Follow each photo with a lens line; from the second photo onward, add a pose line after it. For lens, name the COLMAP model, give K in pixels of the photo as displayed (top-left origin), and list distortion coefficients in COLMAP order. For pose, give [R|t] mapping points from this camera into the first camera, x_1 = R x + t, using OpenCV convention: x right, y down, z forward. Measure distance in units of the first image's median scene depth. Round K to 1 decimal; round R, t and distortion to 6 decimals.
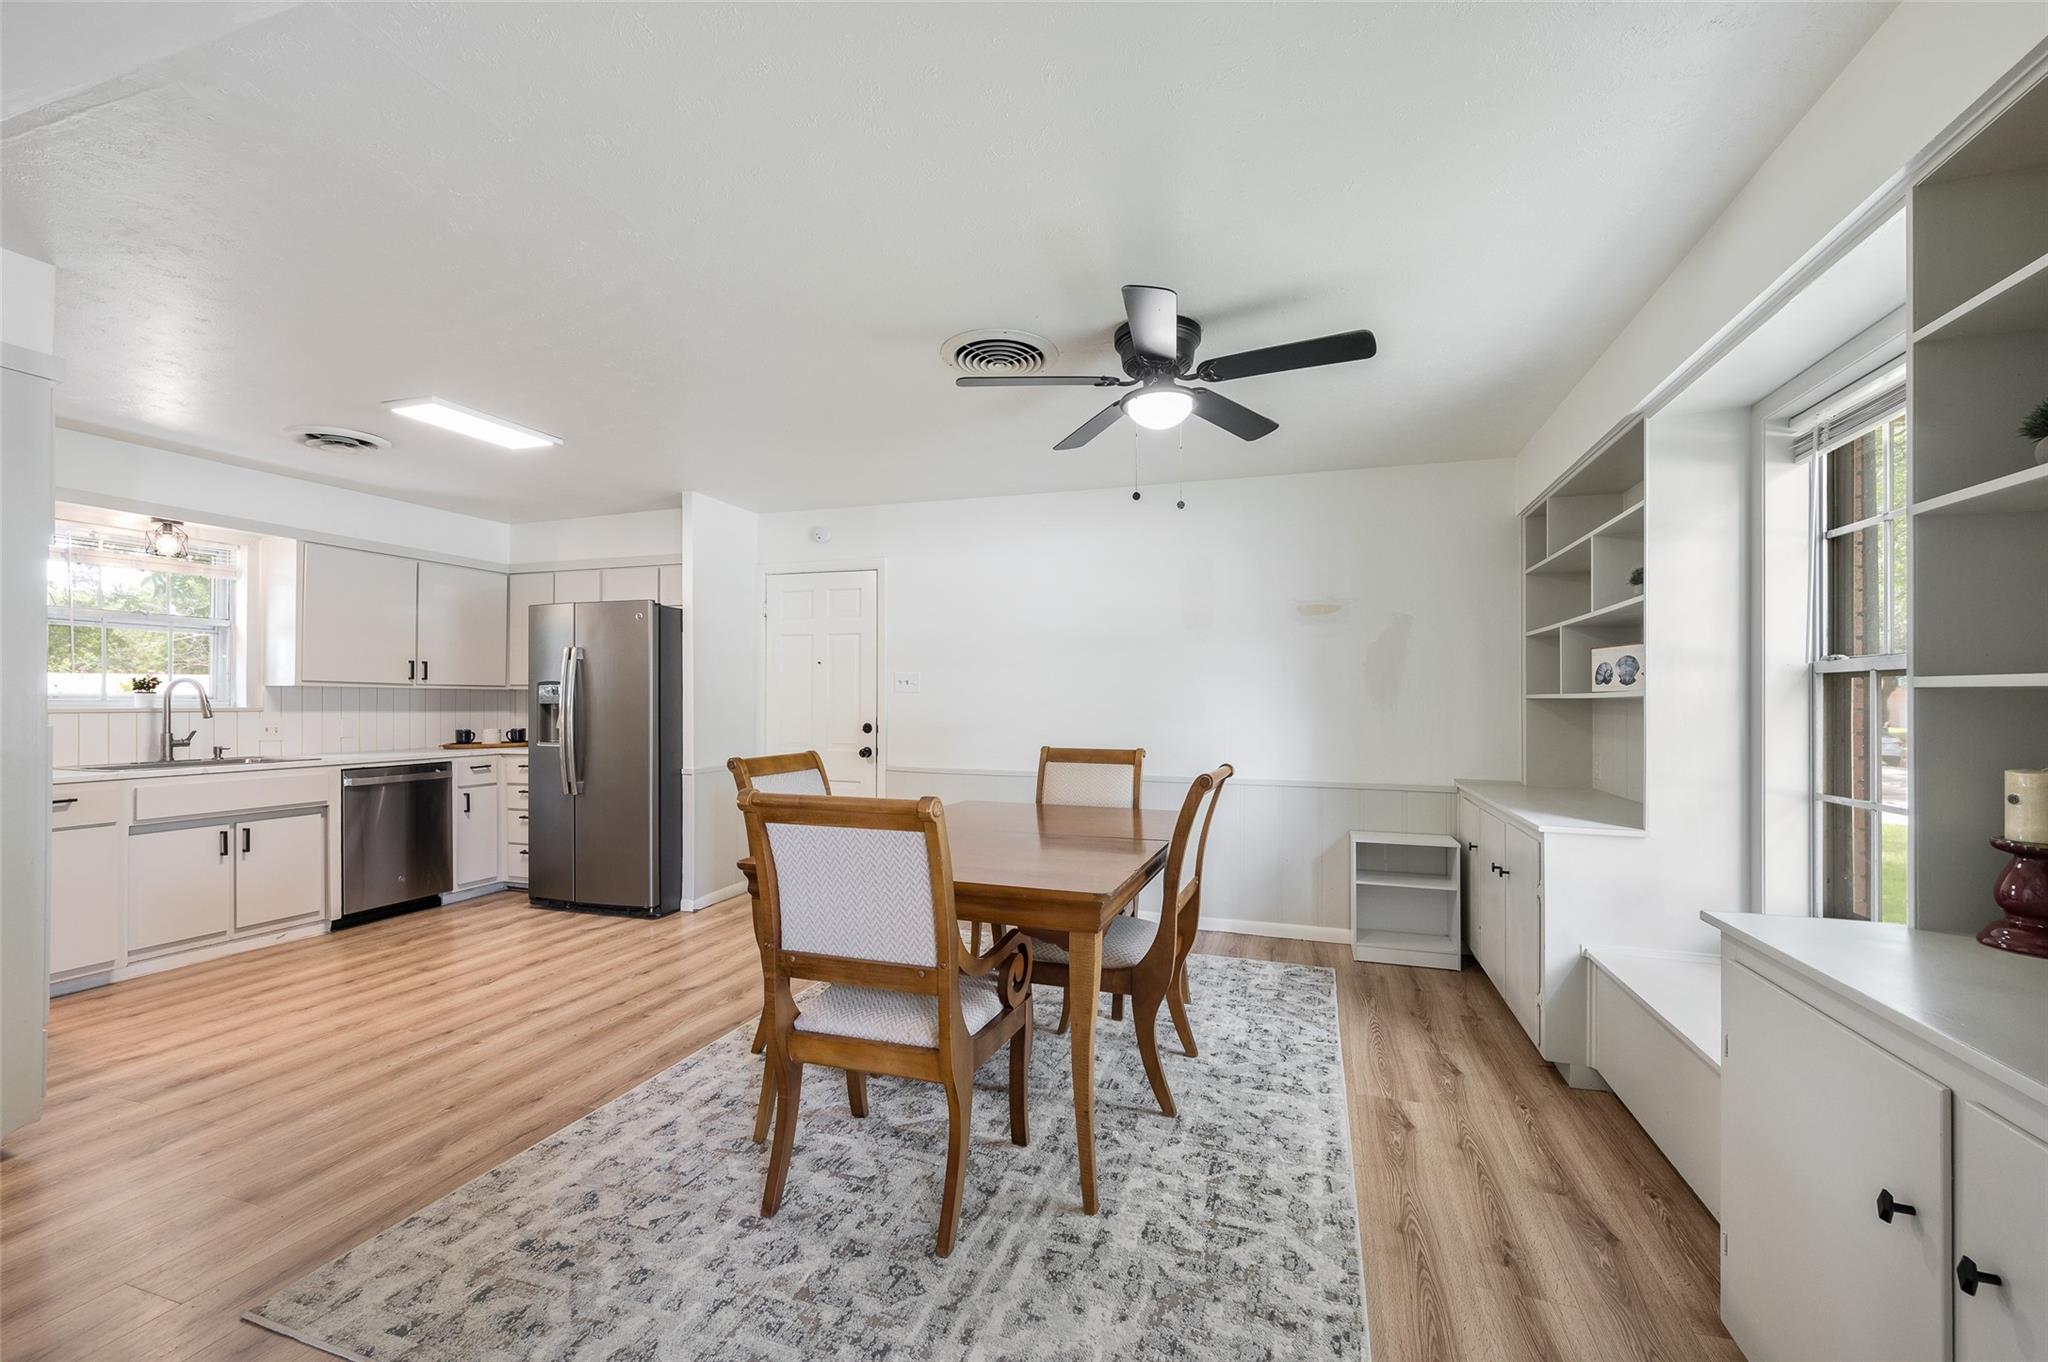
lens RADIAL K [[821.2, 0, 1023.6], [0, 821.2, 693.9], [0, 0, 1]] dist [-0.000227, -0.000061]
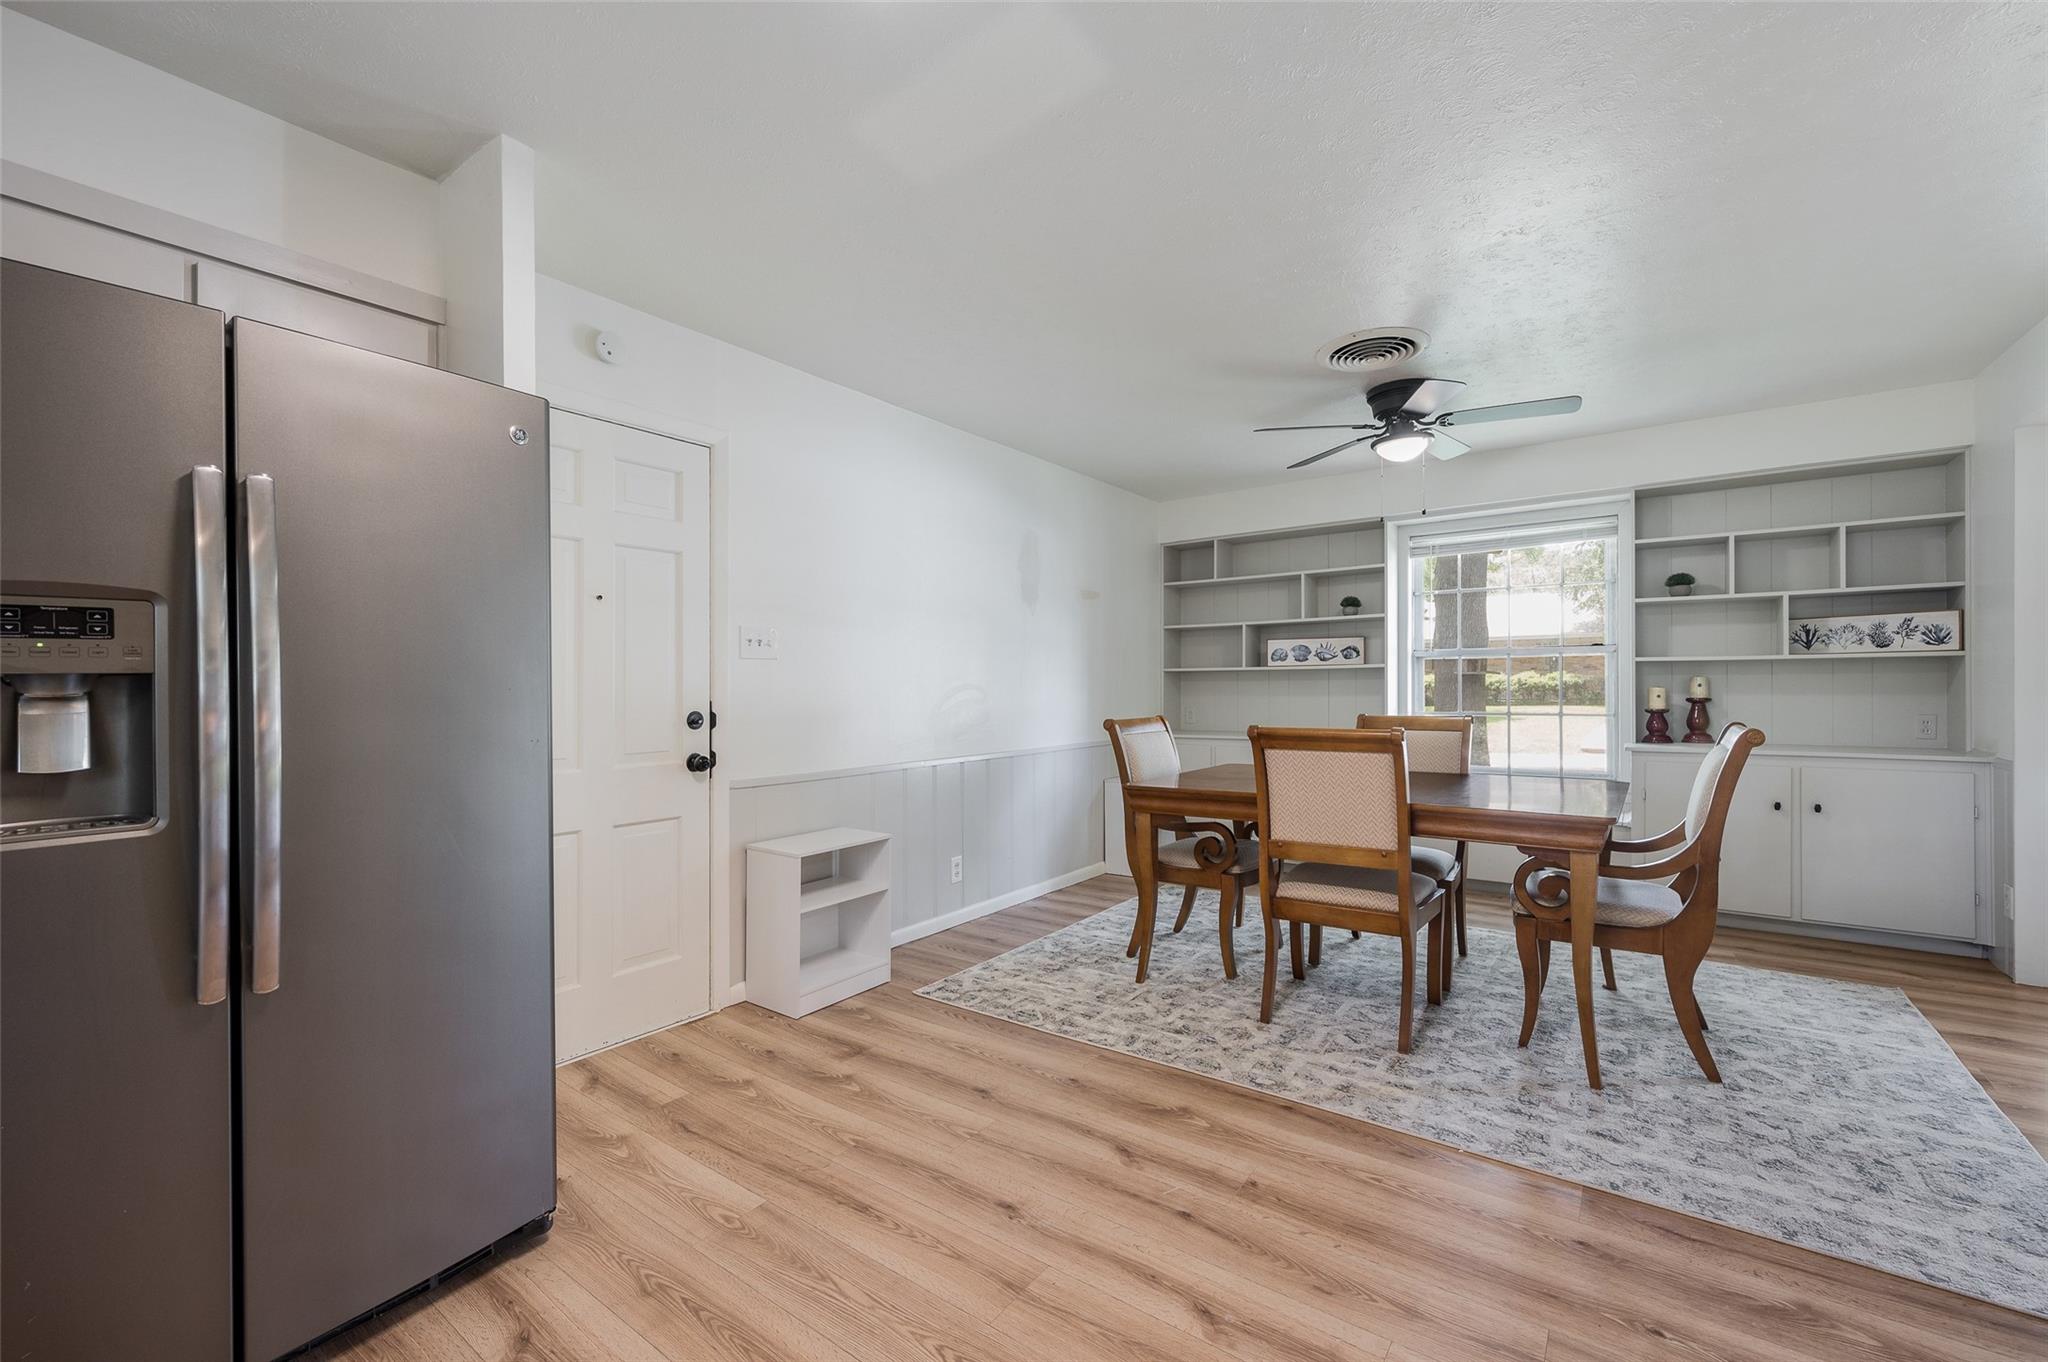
lens RADIAL K [[851.4, 0, 1024.0], [0, 851.4, 681.0], [0, 0, 1]] dist [0.000507, 0.000395]
pose [[0.296708, -0.003202, 0.954963, -1.372986], [0.004610, 0.999988, 0.001920, 0.028607], [-0.954957, 0.003833, 0.296719, 1.210933]]
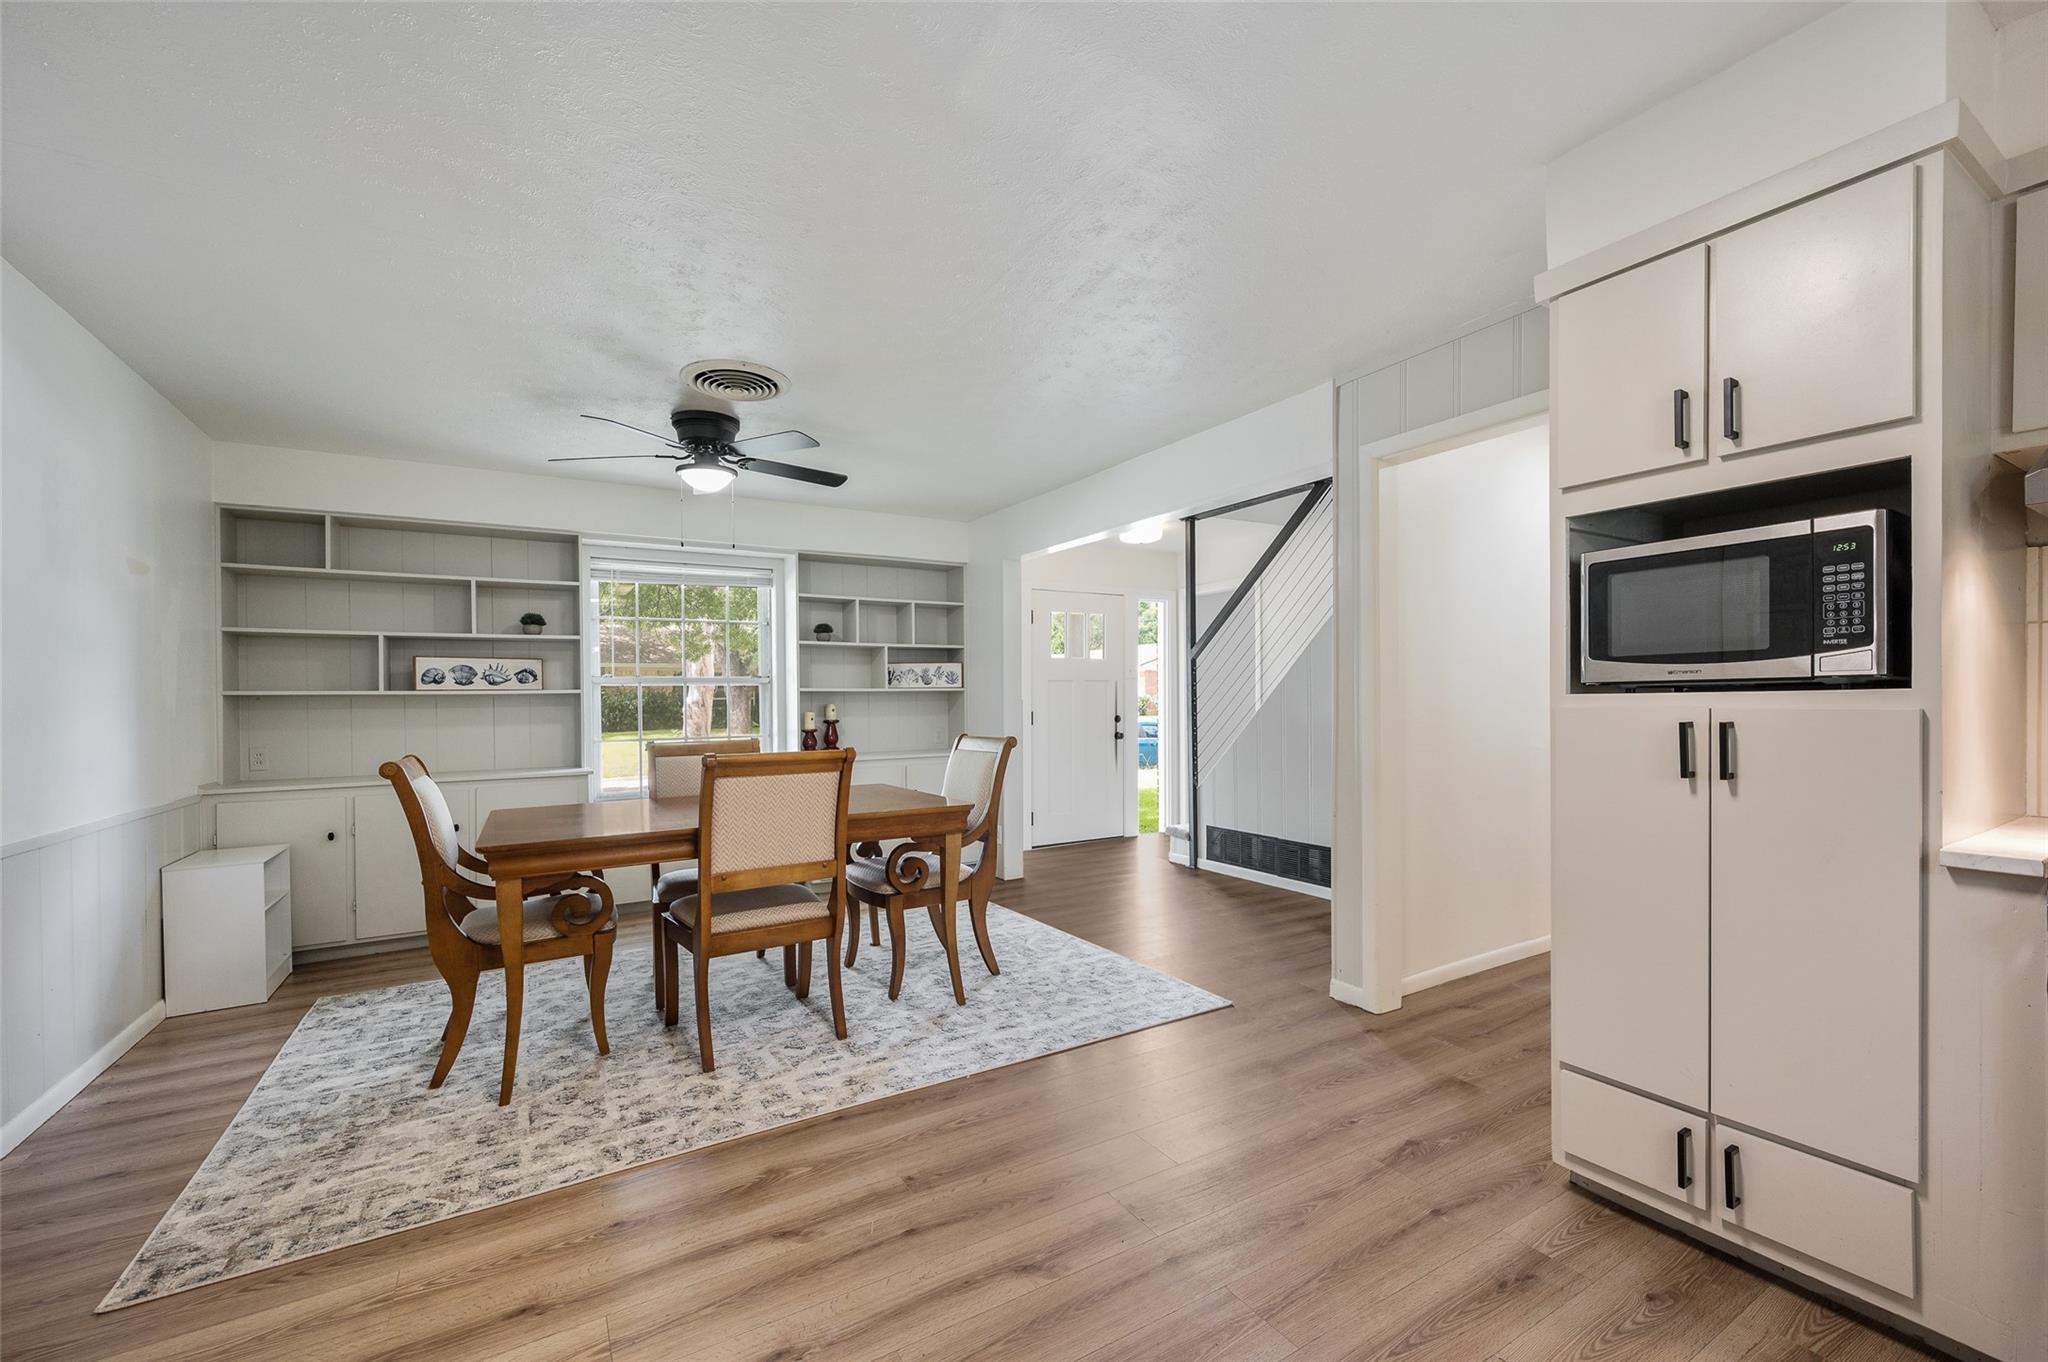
lens RADIAL K [[844.9, 0, 1056.5], [0, 844.9, 712.0], [0, 0, 1]] dist [-0.000229, -0.000128]
pose [[-0.780207, -0.002585, 0.625516, -1.191153], [0.005088, 0.999932, 0.010478, 0.031002], [-0.625501, 0.011358, -0.780141, 1.784388]]
